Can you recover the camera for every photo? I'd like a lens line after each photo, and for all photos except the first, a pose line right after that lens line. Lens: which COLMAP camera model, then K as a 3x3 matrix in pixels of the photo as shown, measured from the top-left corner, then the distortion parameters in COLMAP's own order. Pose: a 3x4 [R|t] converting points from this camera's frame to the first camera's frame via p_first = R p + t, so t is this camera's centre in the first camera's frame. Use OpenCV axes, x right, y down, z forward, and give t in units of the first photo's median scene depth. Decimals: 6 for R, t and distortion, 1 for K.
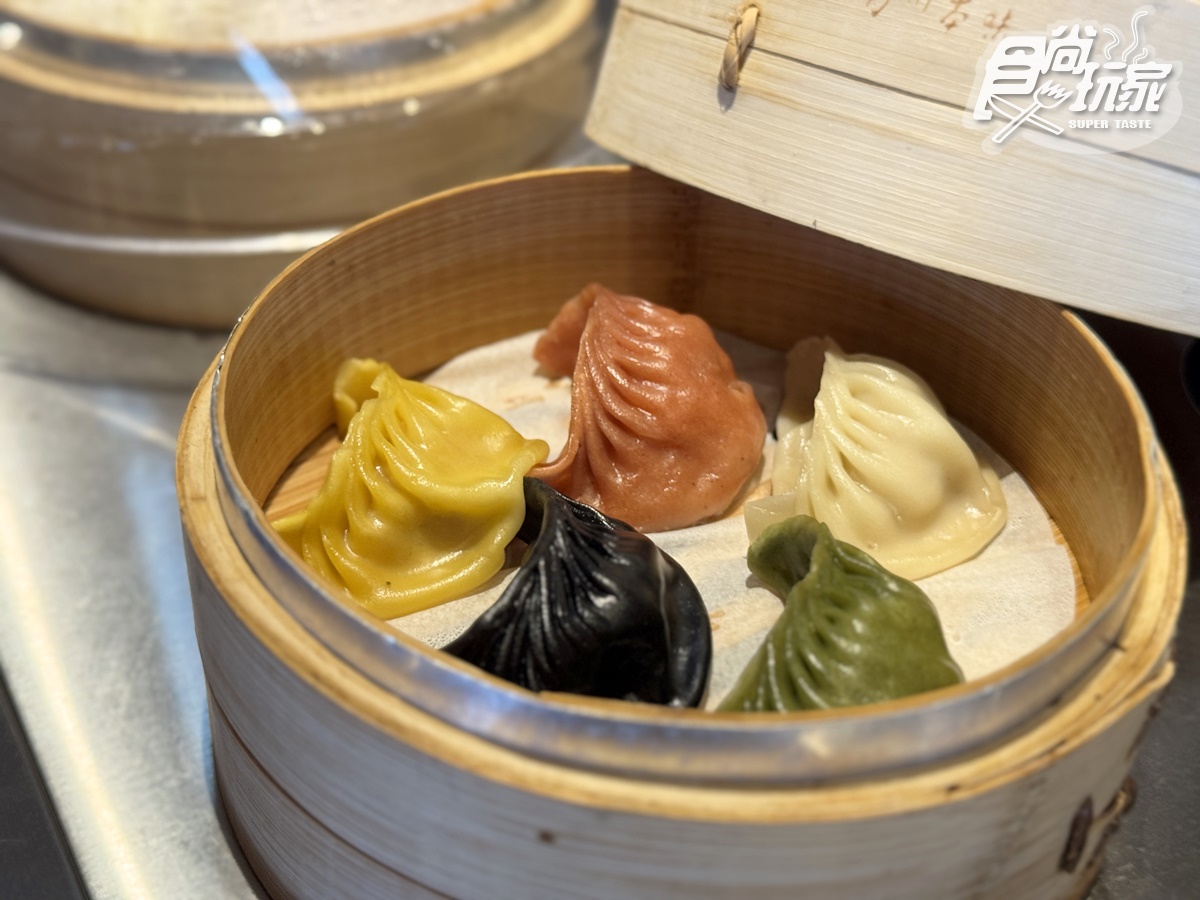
lens RADIAL K [[1662.8, 0, 598.9], [0, 1662.8, 450.6], [0, 0, 1]] dist [0.130208, 0.000000]
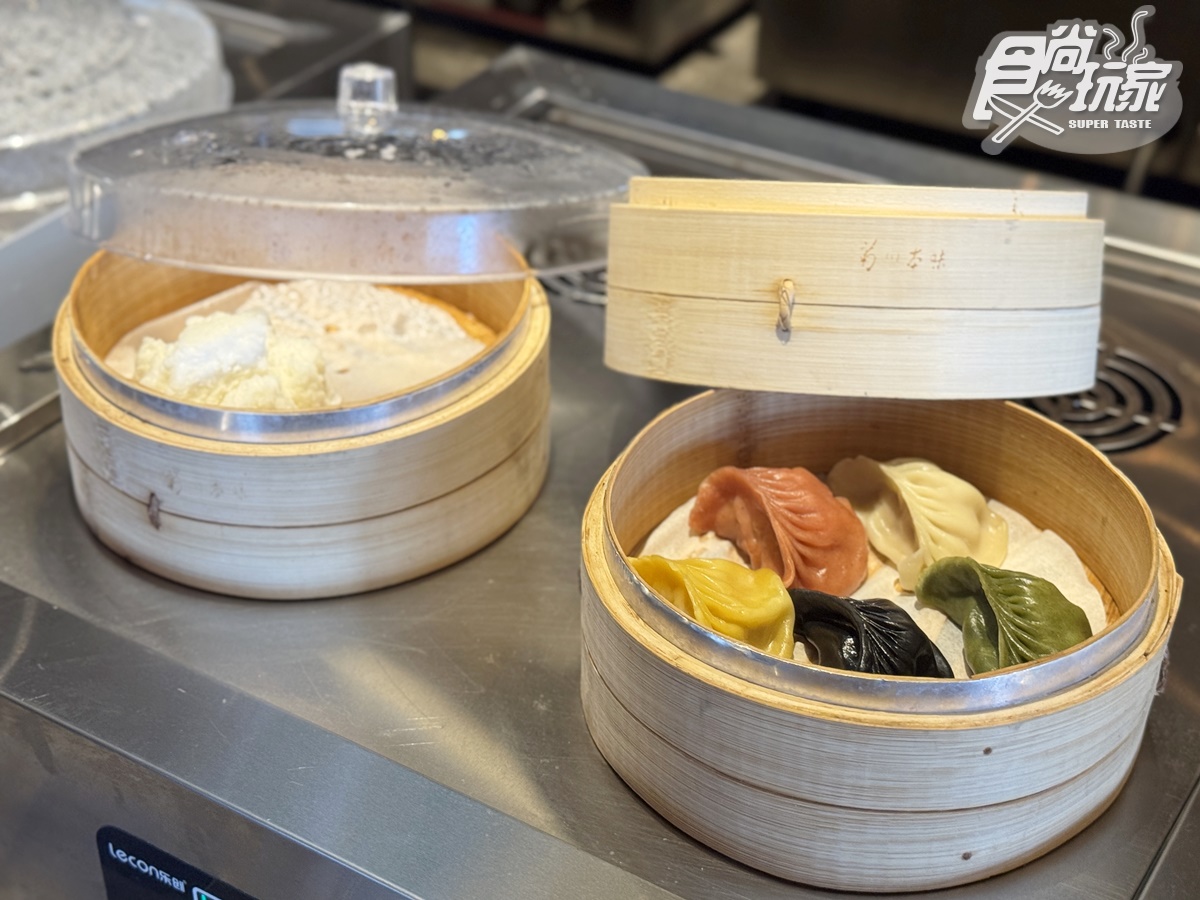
lens RADIAL K [[1662.8, 0, 600.9], [0, 1662.8, 449.1], [0, 0, 1]] dist [0.130208, 0.000000]
pose [[0.893001, -0.292247, 0.342260, -0.689639], [0.314298, 0.949277, -0.009481, -0.149407], [-0.322129, 0.116038, 0.939558, -0.473985]]
